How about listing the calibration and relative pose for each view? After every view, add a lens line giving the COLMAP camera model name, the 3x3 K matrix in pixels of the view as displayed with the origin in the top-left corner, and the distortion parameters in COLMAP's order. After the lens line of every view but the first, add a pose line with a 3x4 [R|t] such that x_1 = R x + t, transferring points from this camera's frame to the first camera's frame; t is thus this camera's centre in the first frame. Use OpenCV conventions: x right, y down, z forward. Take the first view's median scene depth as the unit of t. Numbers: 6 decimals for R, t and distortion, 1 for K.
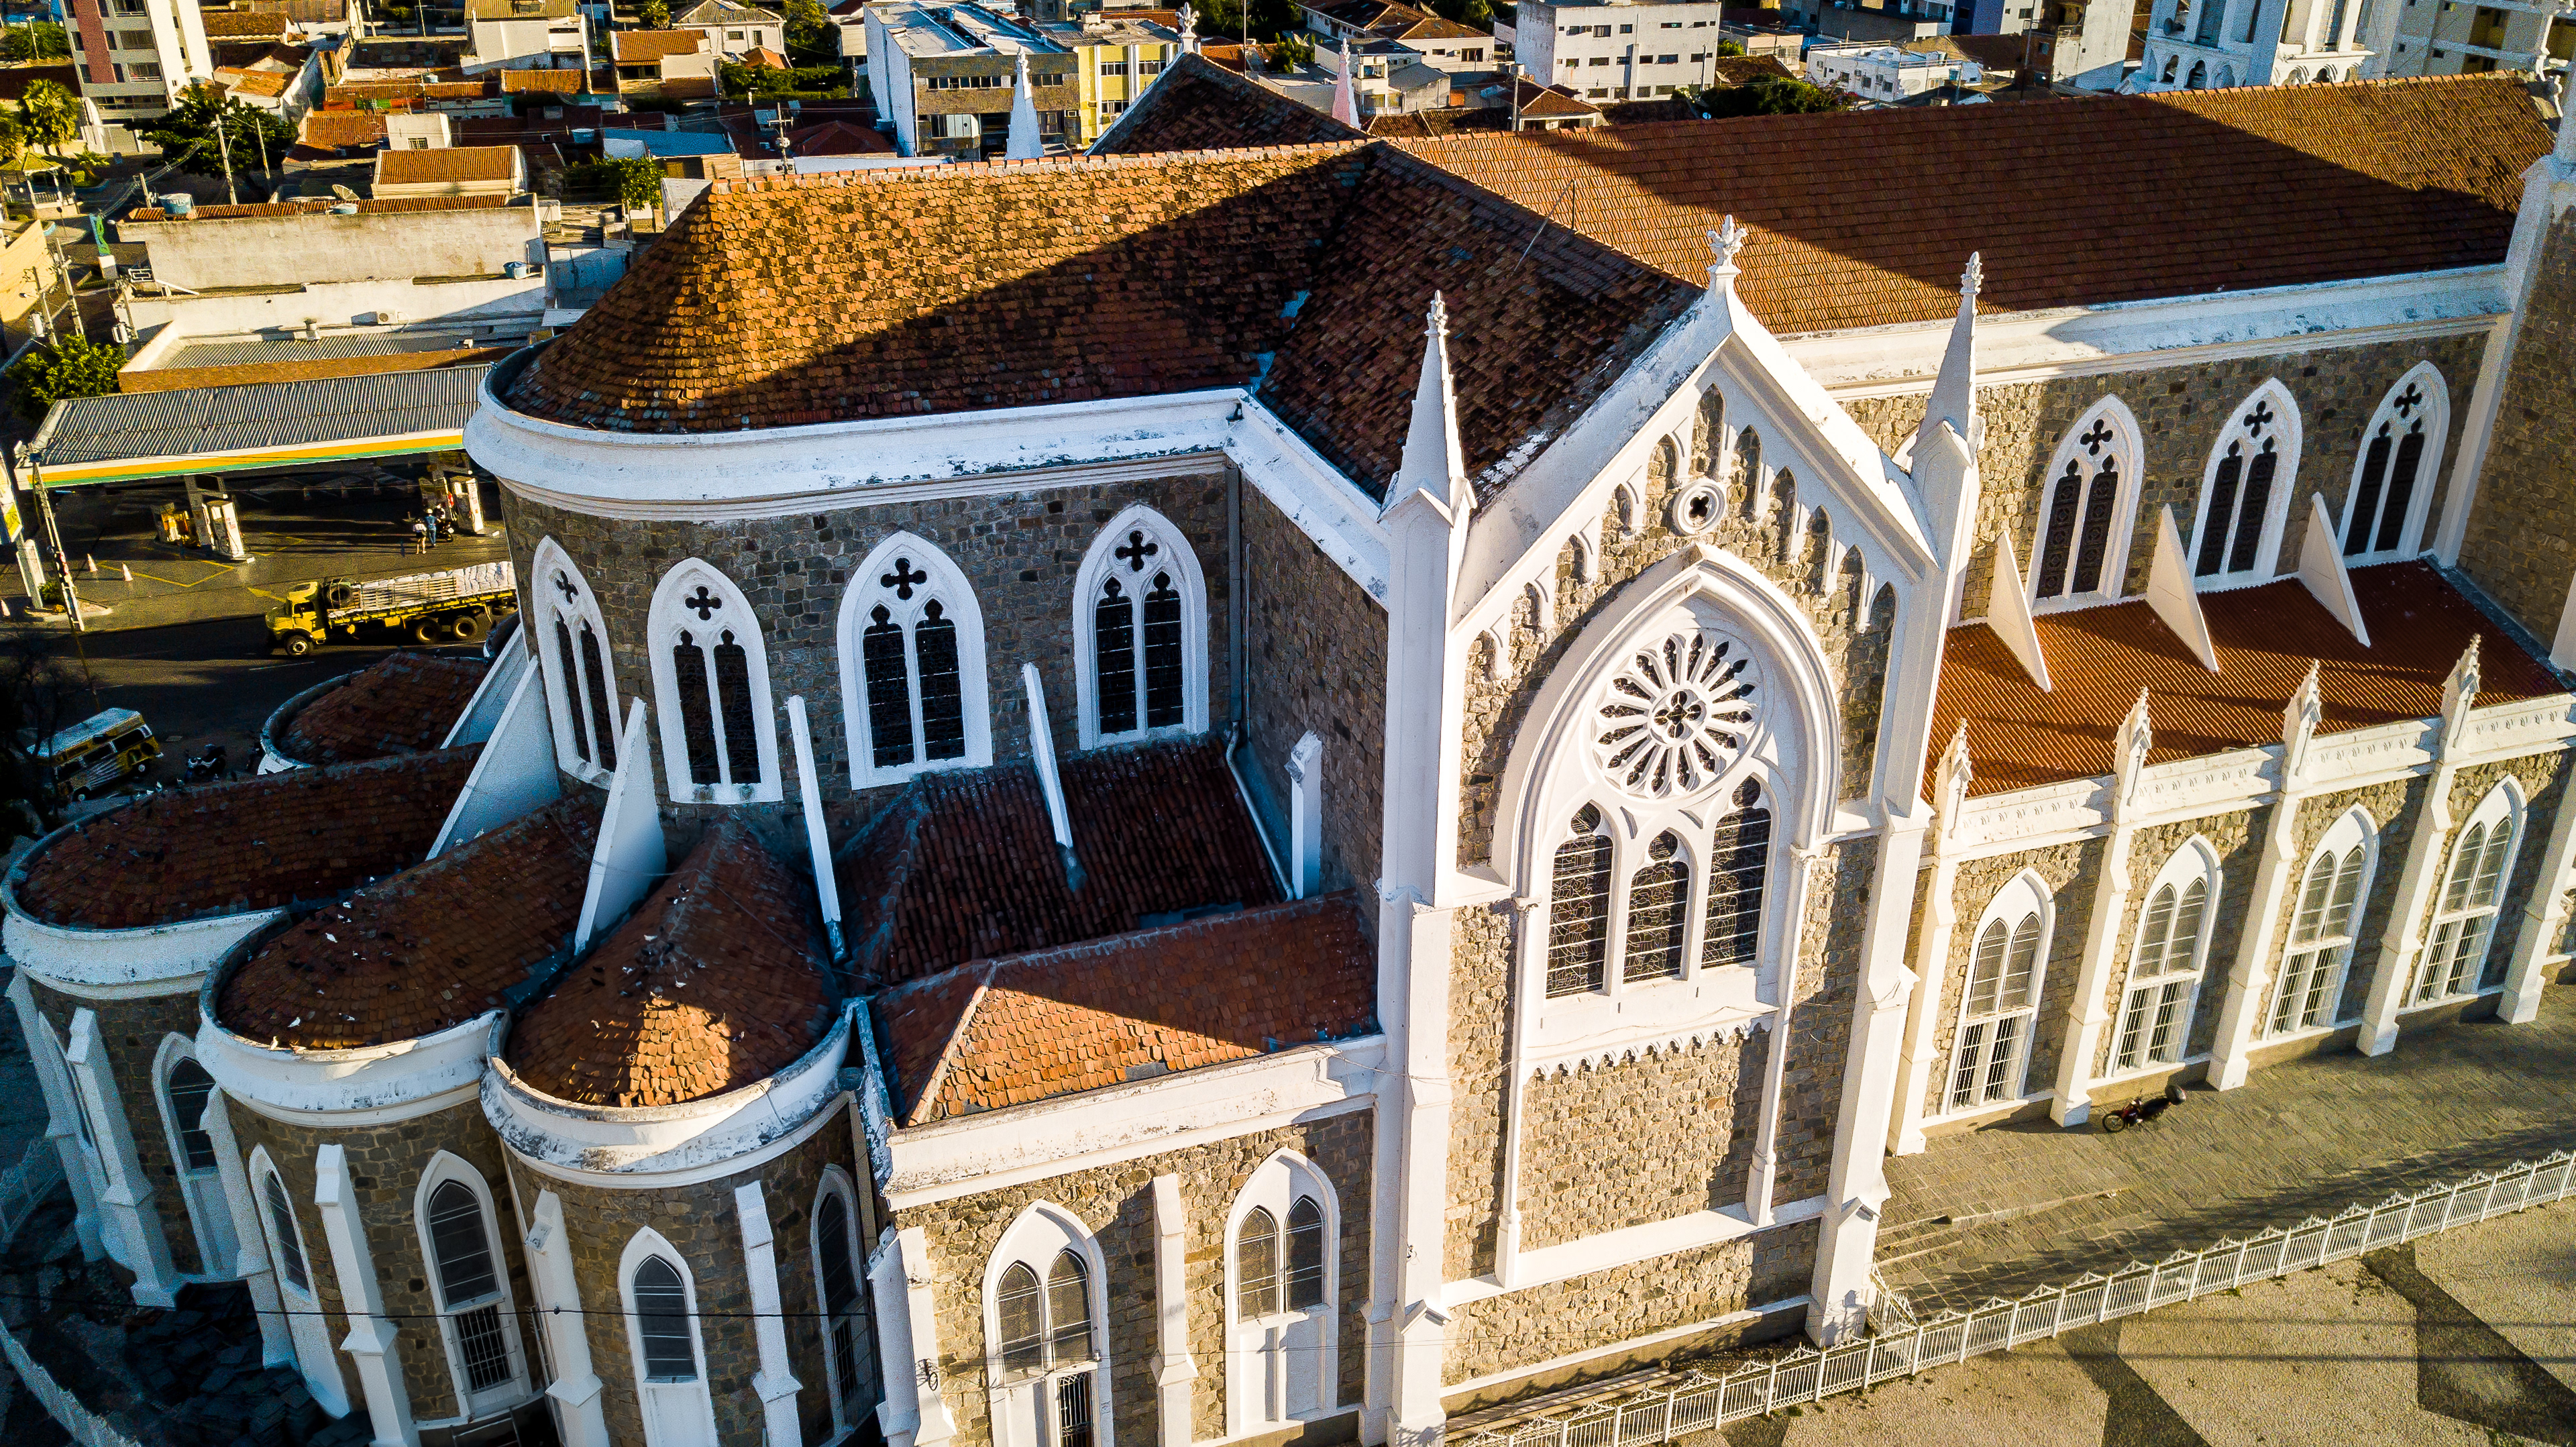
lens RADIAL K [[2013.8, 0, 1291.2], [0, 2013.8, 781.7], [0, 0, 1]] dist [0.091600, -0.129674]
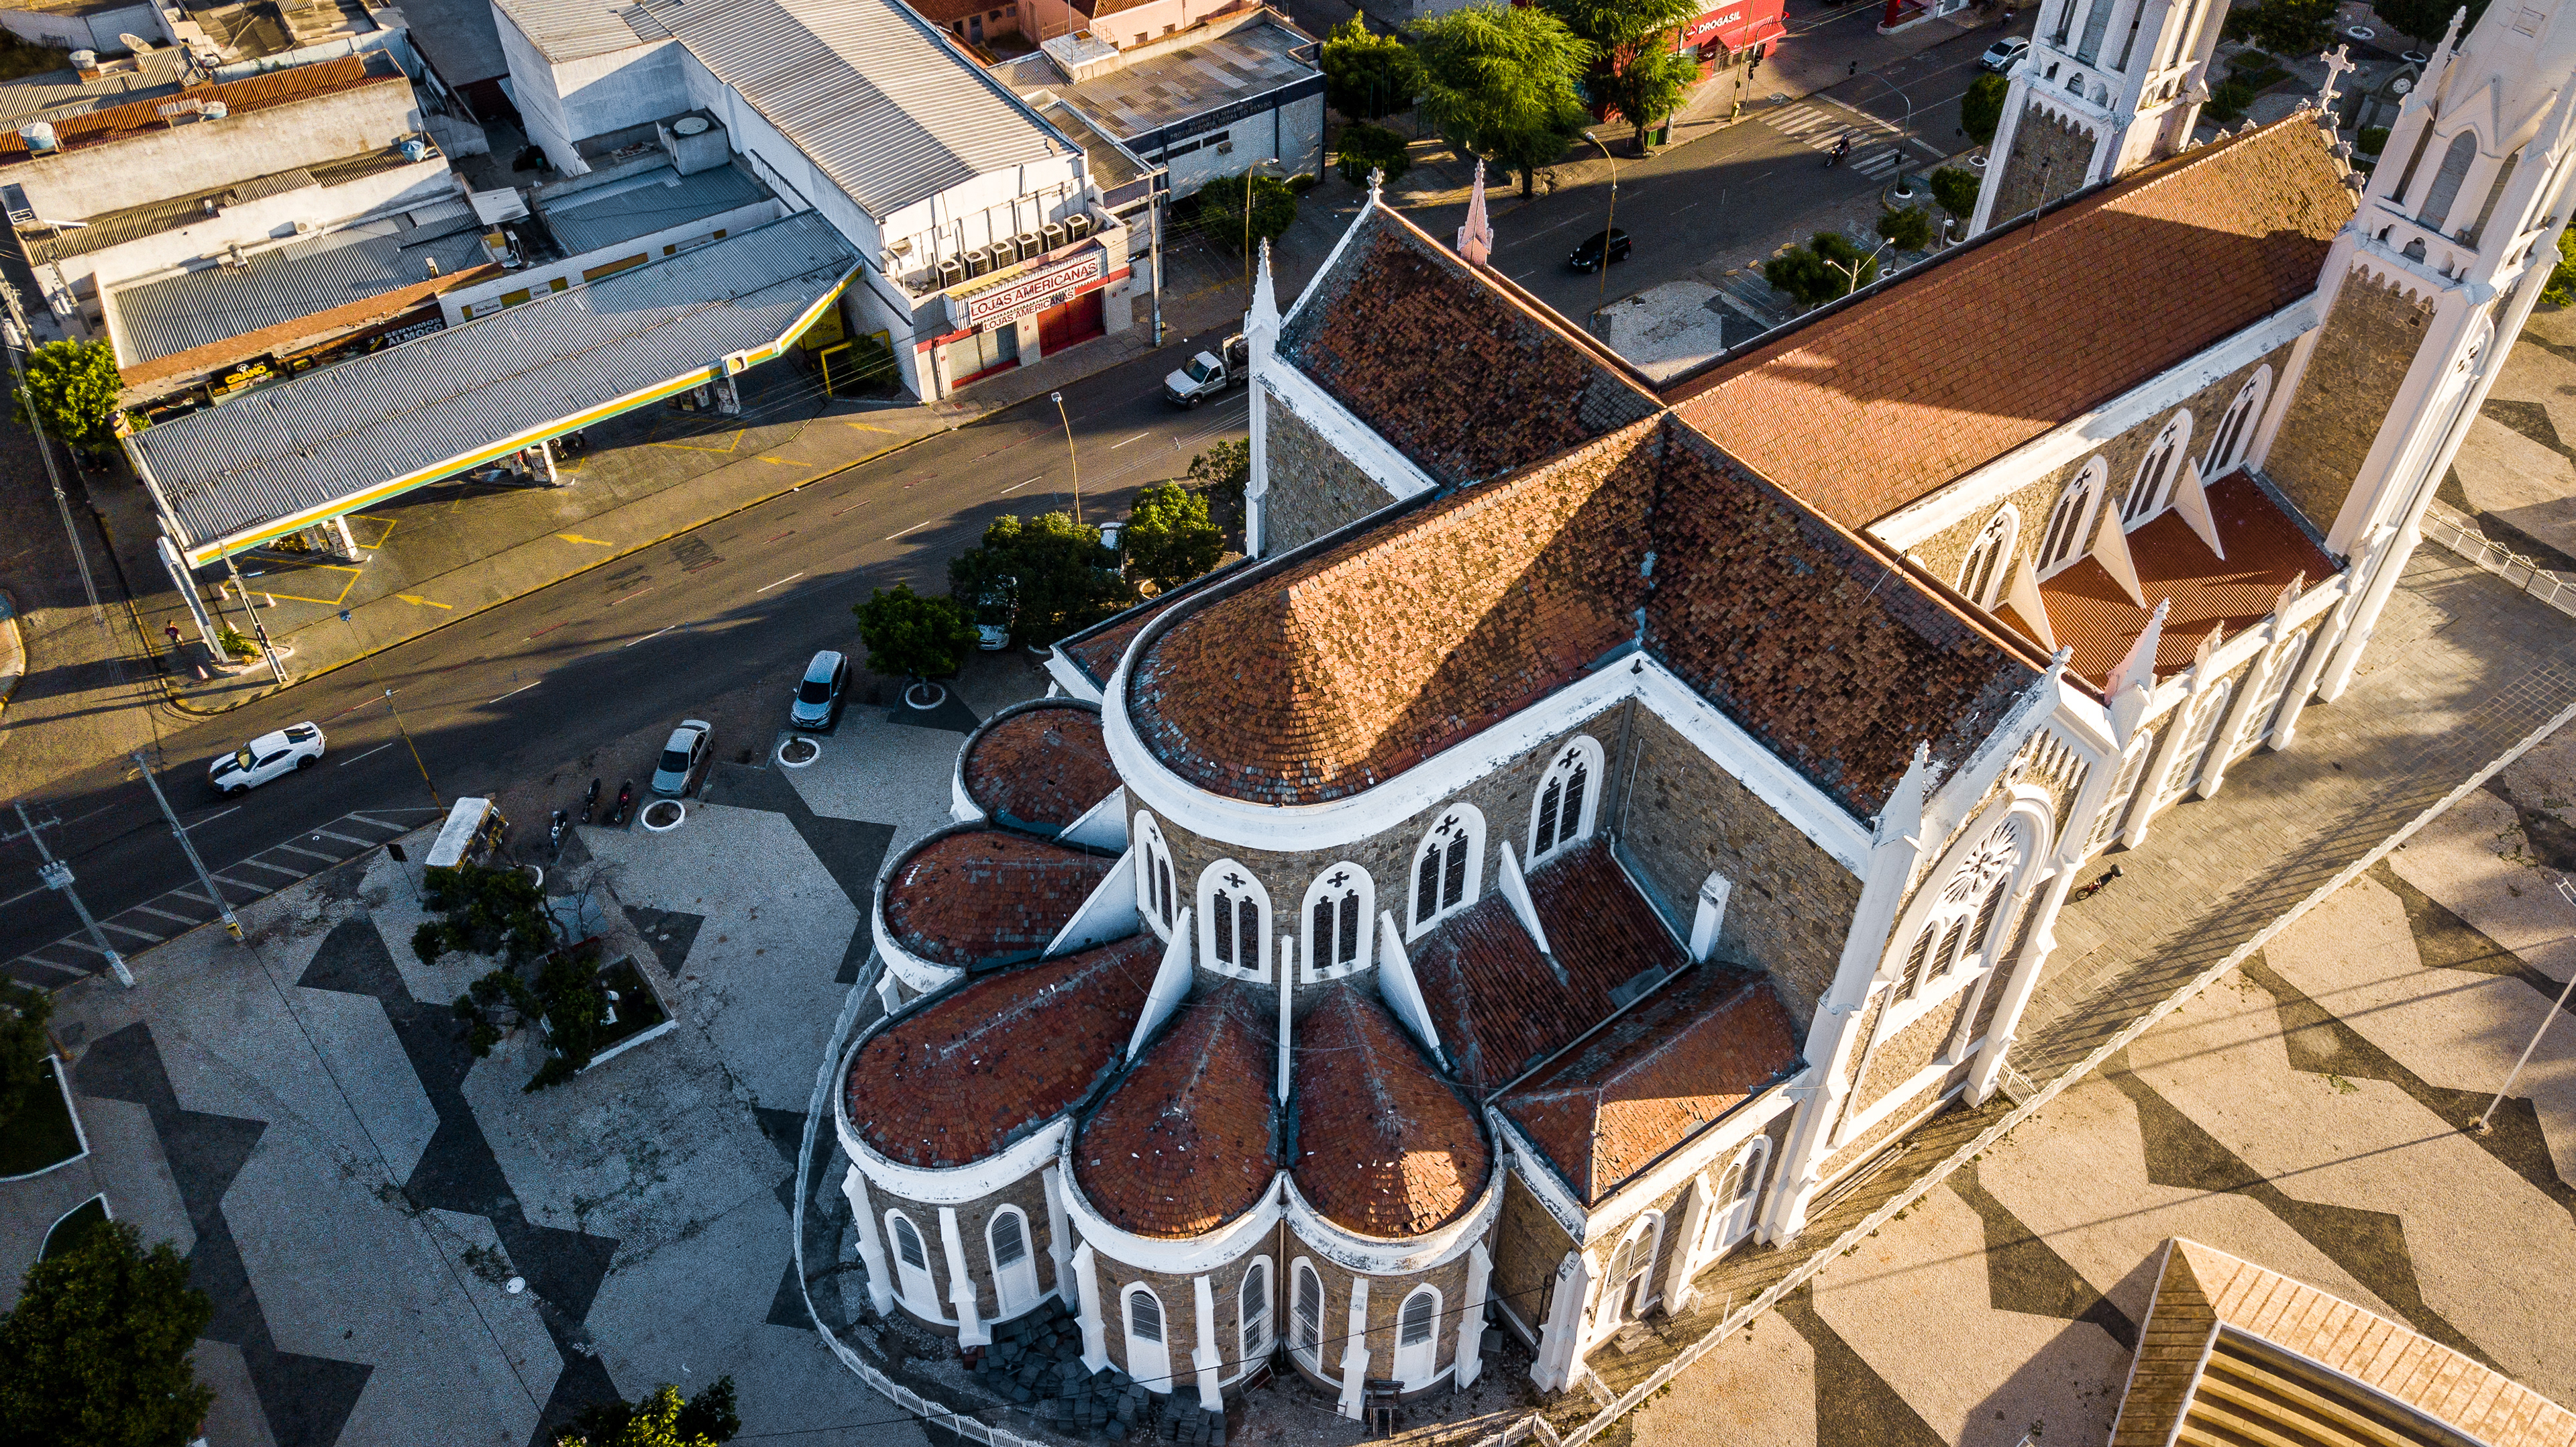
lens RADIAL K [[1969.9, 0, 1285.3], [0, 1969.9, 782.0], [0, 0, 1]] dist [0.103761, -0.185998]
pose [[0.958703, -0.204037, 0.198135, -0.581292], [0.125909, 0.929151, 0.347600, -0.643432], [-0.255021, -0.308298, 0.916470, -0.285125]]
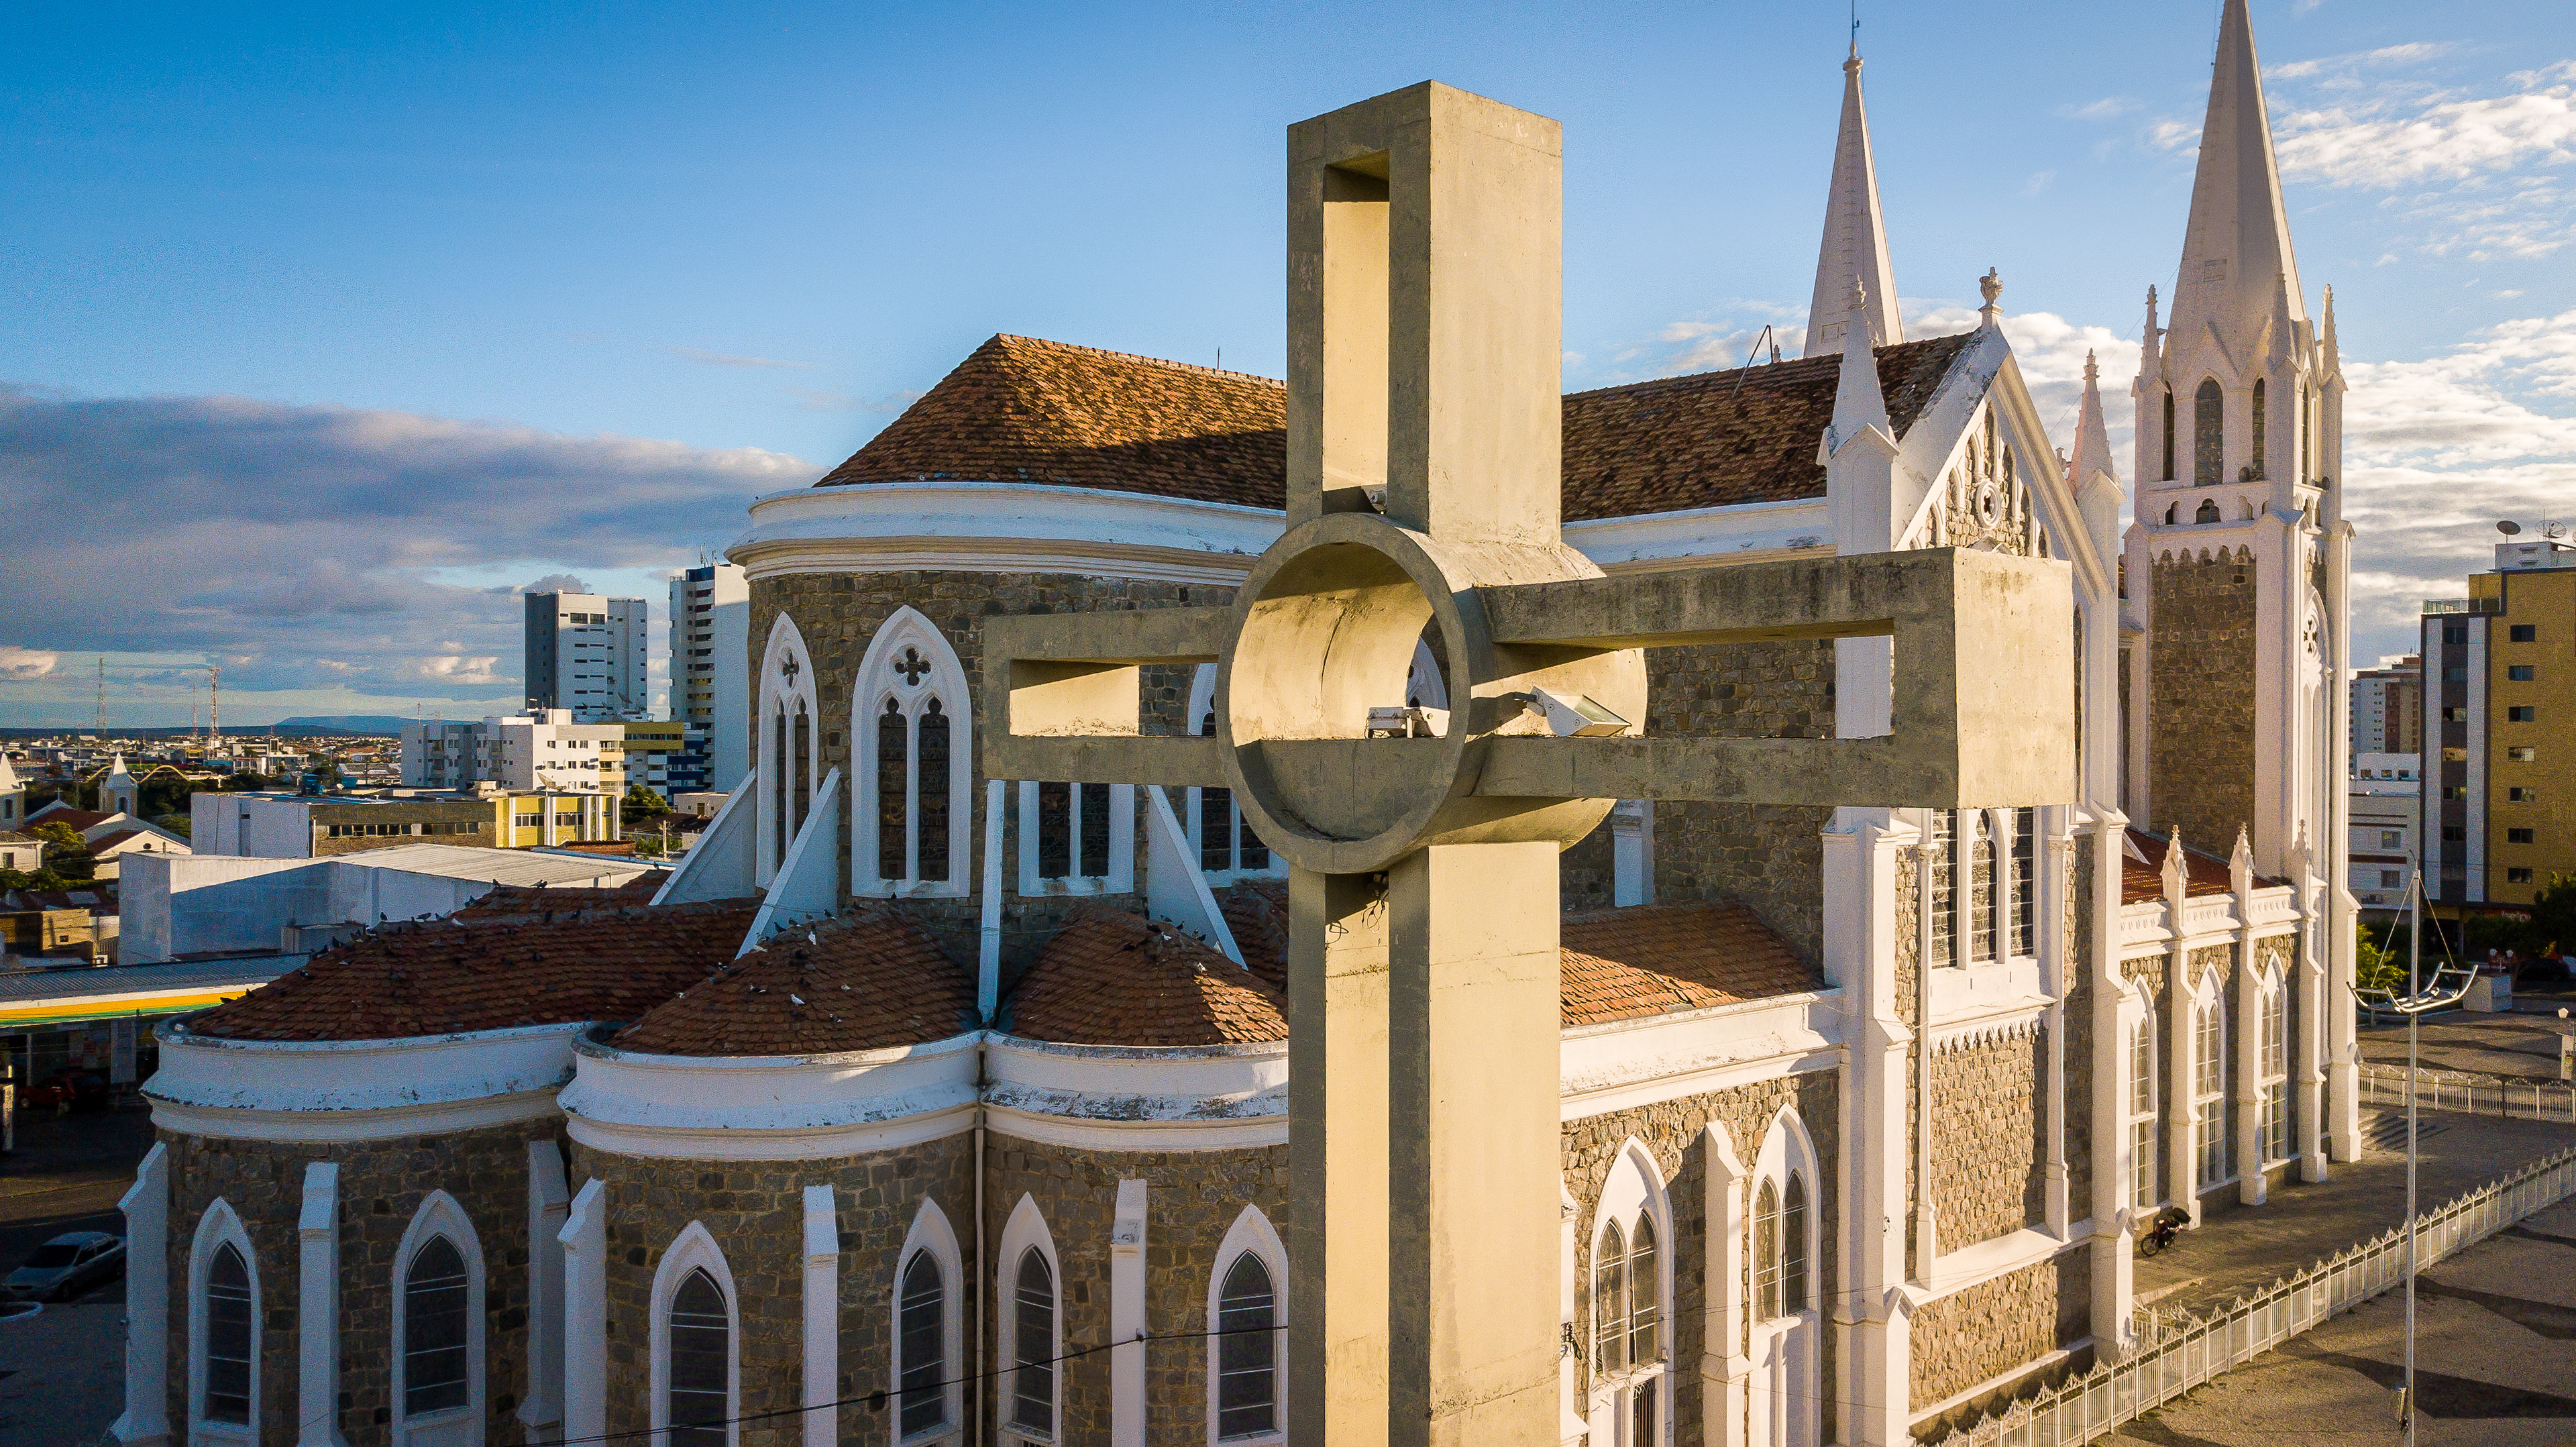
lens RADIAL K [[2044.9, 0, 1333.2], [0, 2044.9, 774.9], [0, 0, 1]] dist [-0.015626, -0.002352]
pose [[0.906471, -0.007495, 0.422201, -0.571783], [0.192772, 0.896920, -0.397961, 0.358319], [-0.375698, 0.442129, 0.814477, 0.179571]]
